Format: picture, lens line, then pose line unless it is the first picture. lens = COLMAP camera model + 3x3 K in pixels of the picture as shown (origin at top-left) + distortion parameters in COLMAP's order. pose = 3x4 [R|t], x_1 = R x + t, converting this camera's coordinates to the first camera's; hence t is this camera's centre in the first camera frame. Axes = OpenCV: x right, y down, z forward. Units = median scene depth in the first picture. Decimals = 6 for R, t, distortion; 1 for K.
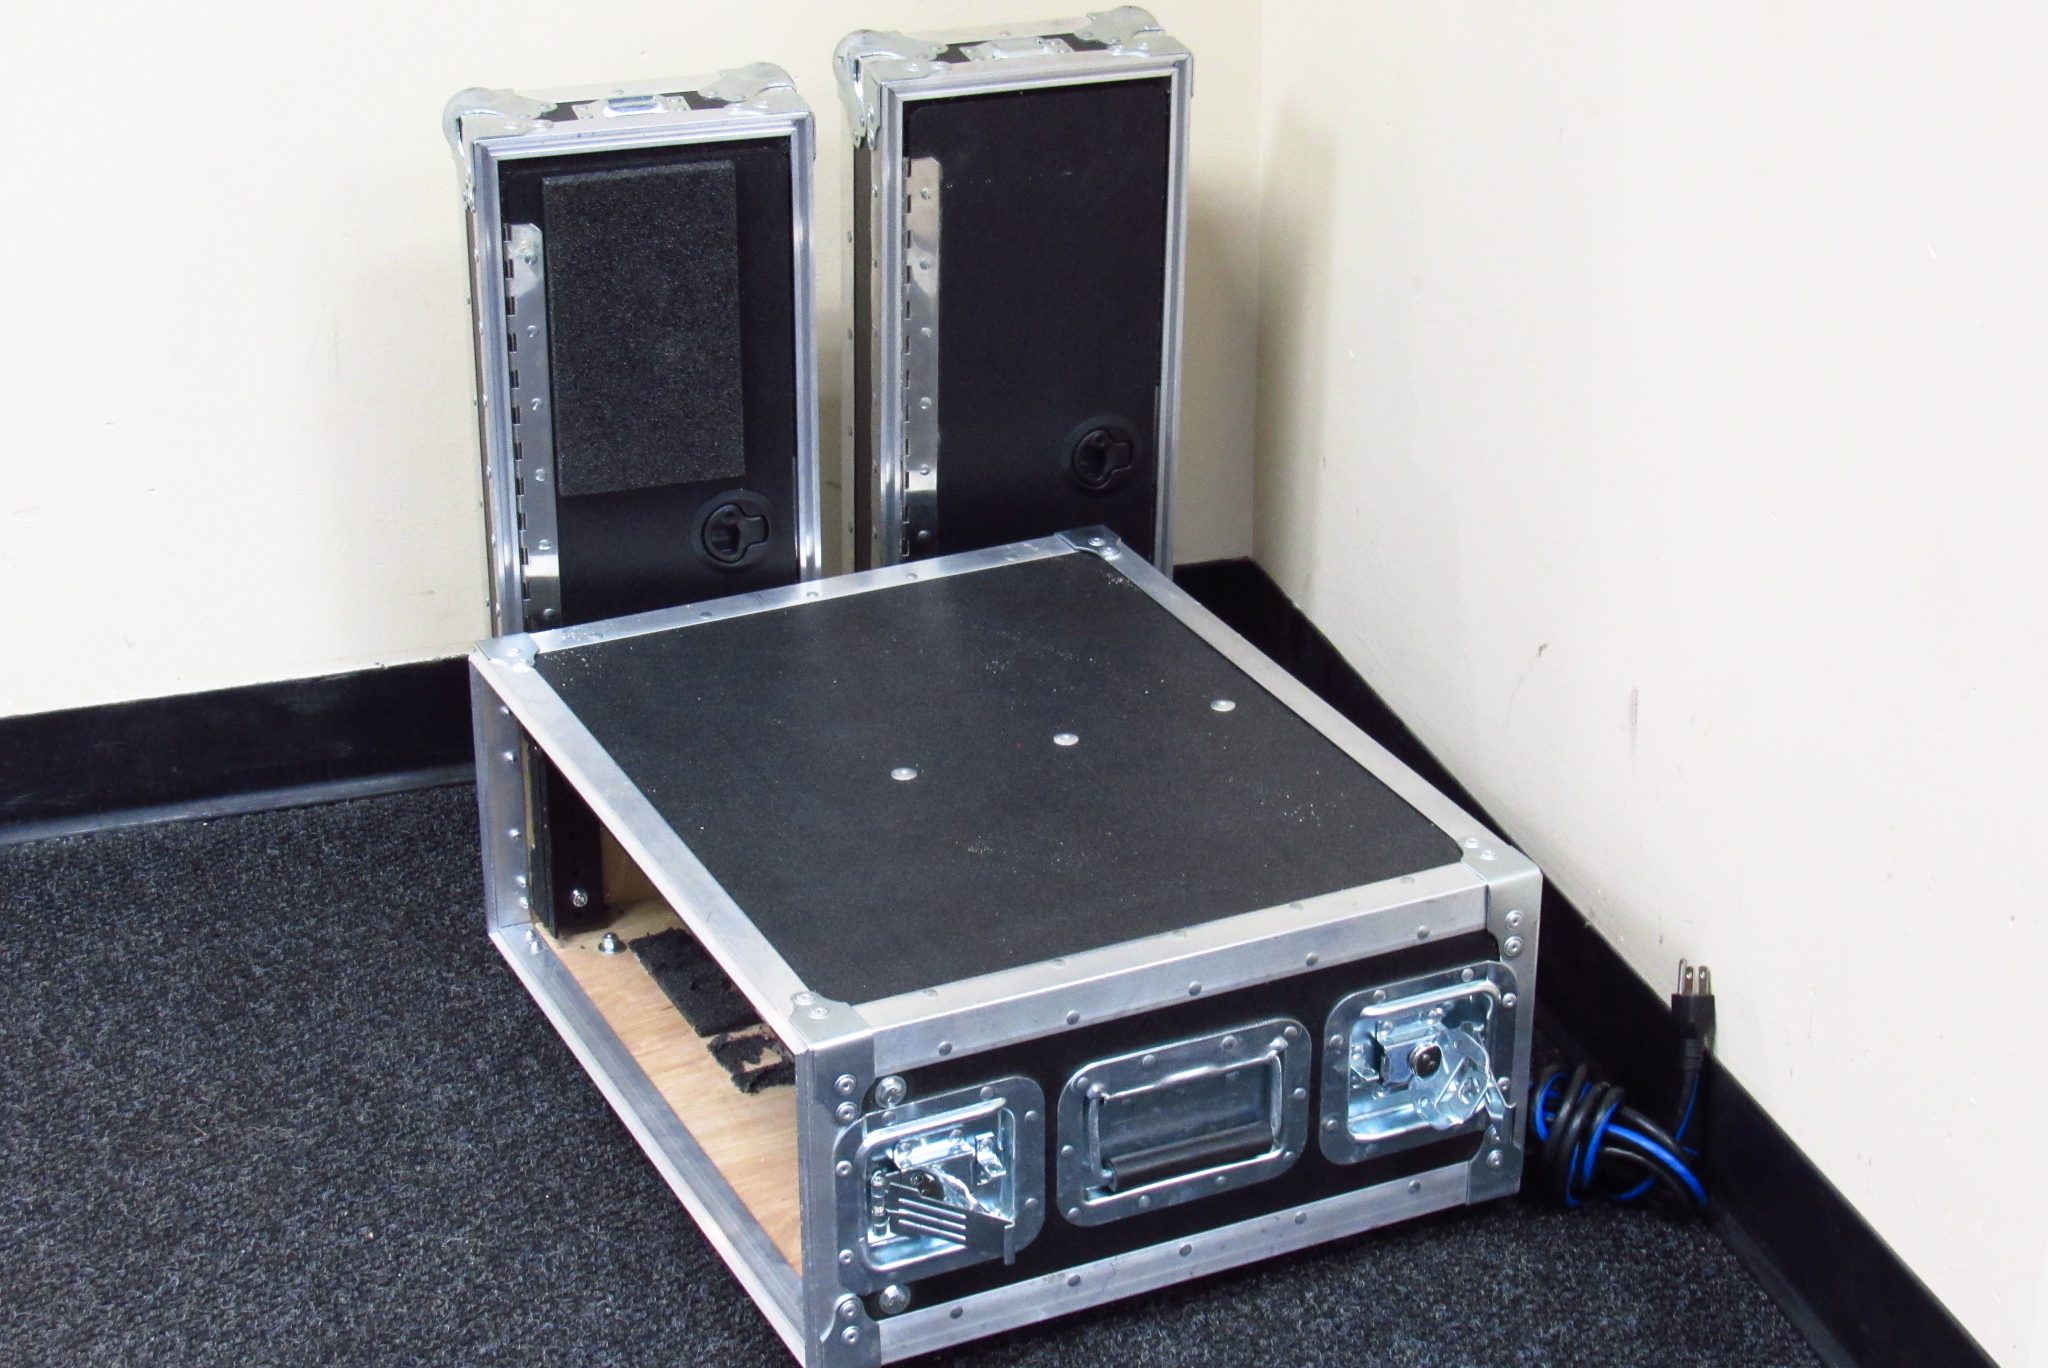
lens RADIAL K [[3915.3, 0, 1025.0], [0, 3915.3, 684.8], [0, 0, 1]] dist [-0.167783, 0.000000]
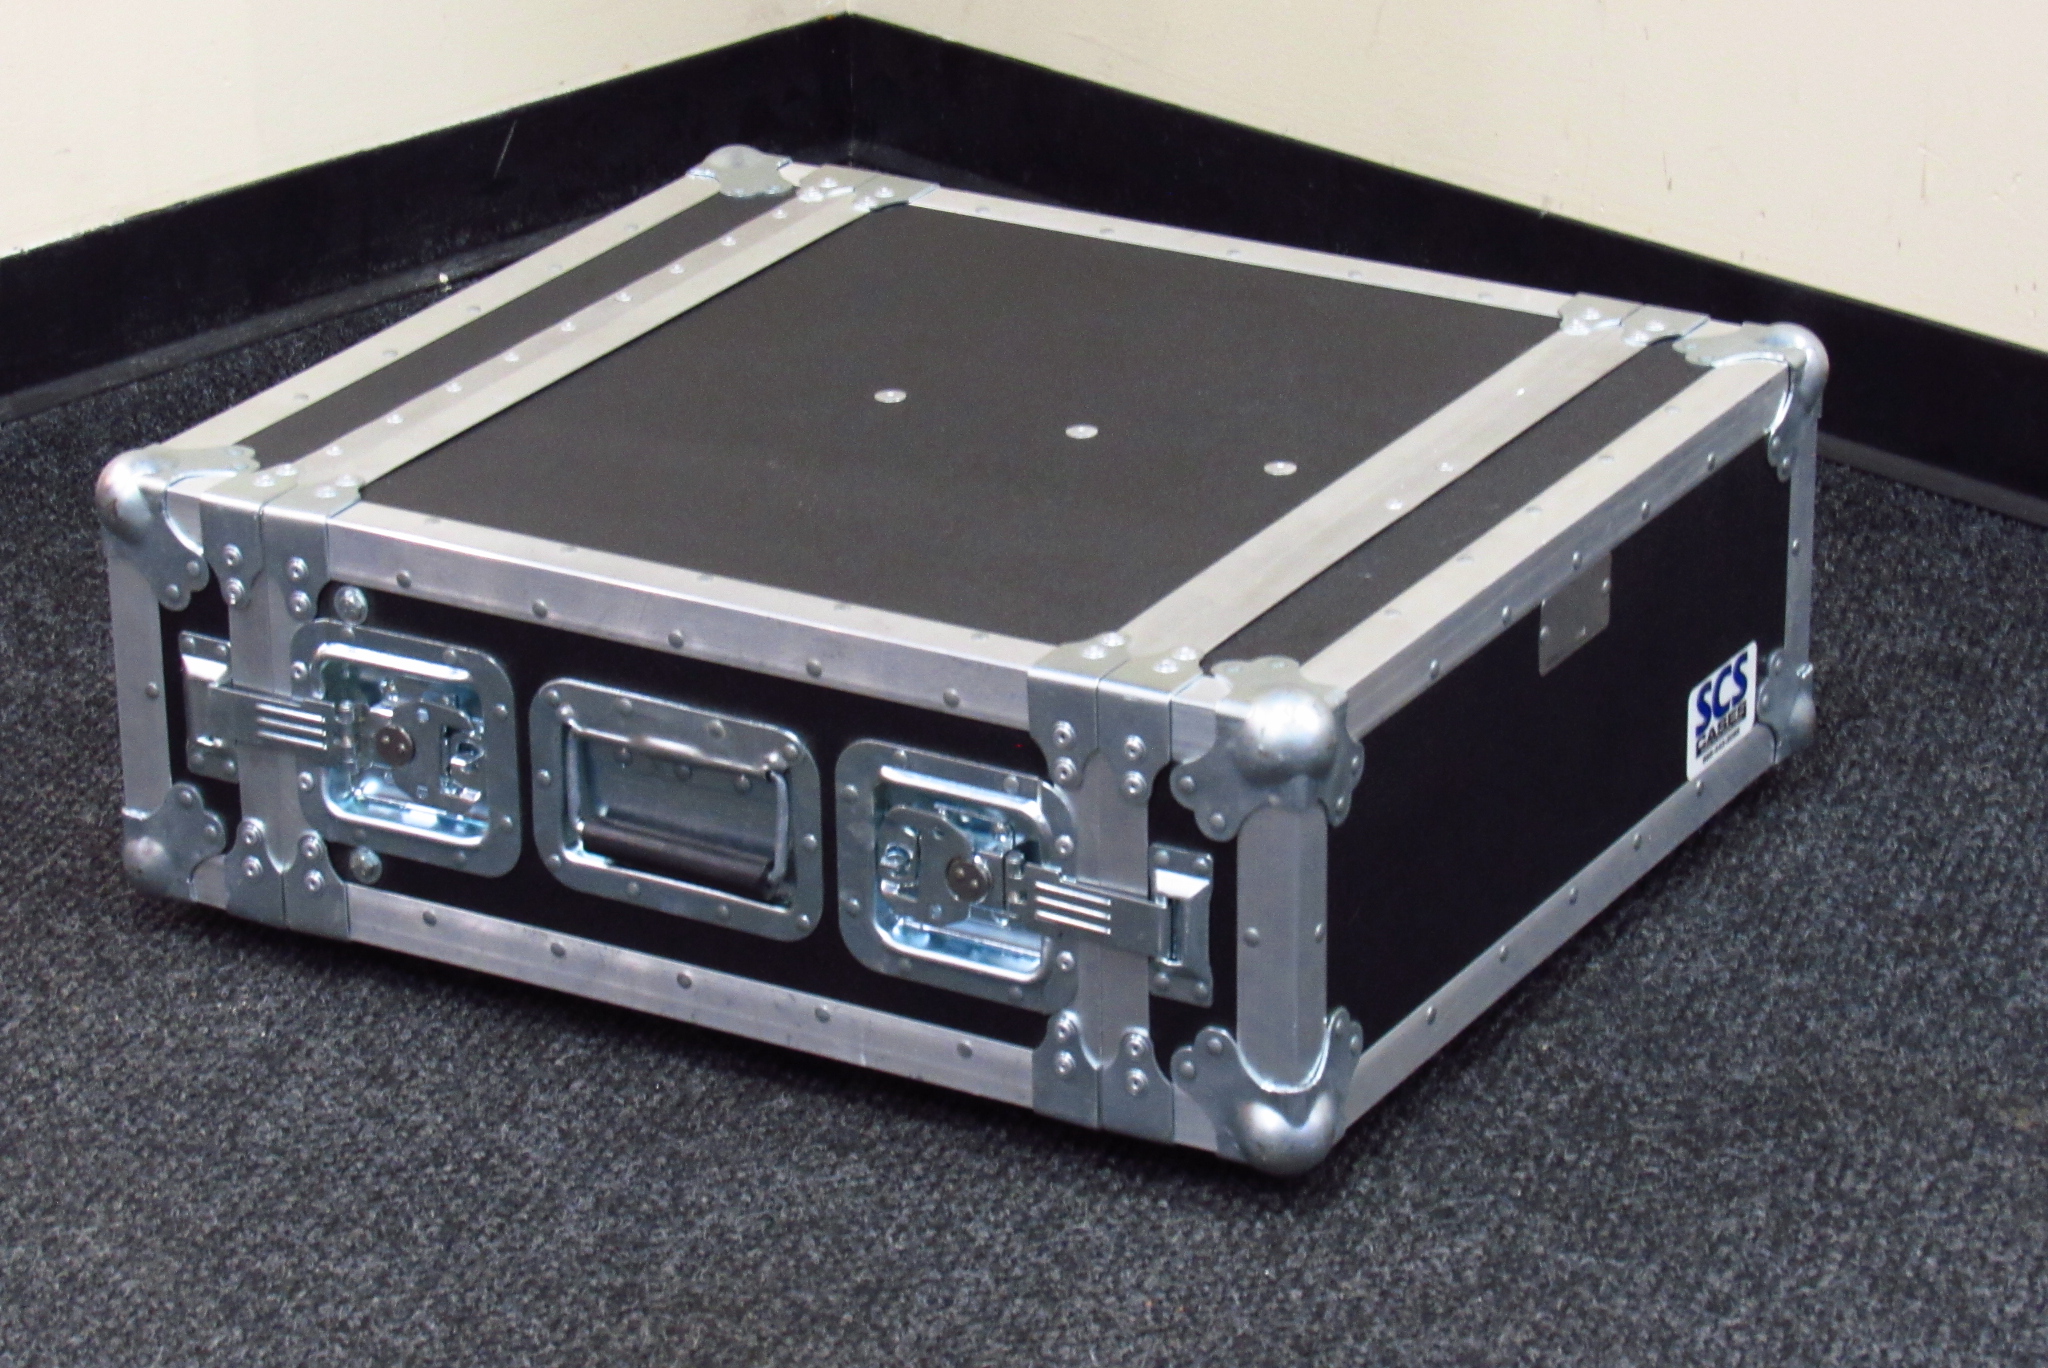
lens RADIAL K [[6443.1, 0, 1023.8], [0, 6443.1, 683.8], [0, 0, 1]] dist [-0.123646, 0.000000]
pose [[0.555283, 0.305291, -0.773601, 1.018469], [-0.346088, 0.930644, 0.118848, -0.090146], [0.756230, 0.201739, 0.622429, 0.186018]]
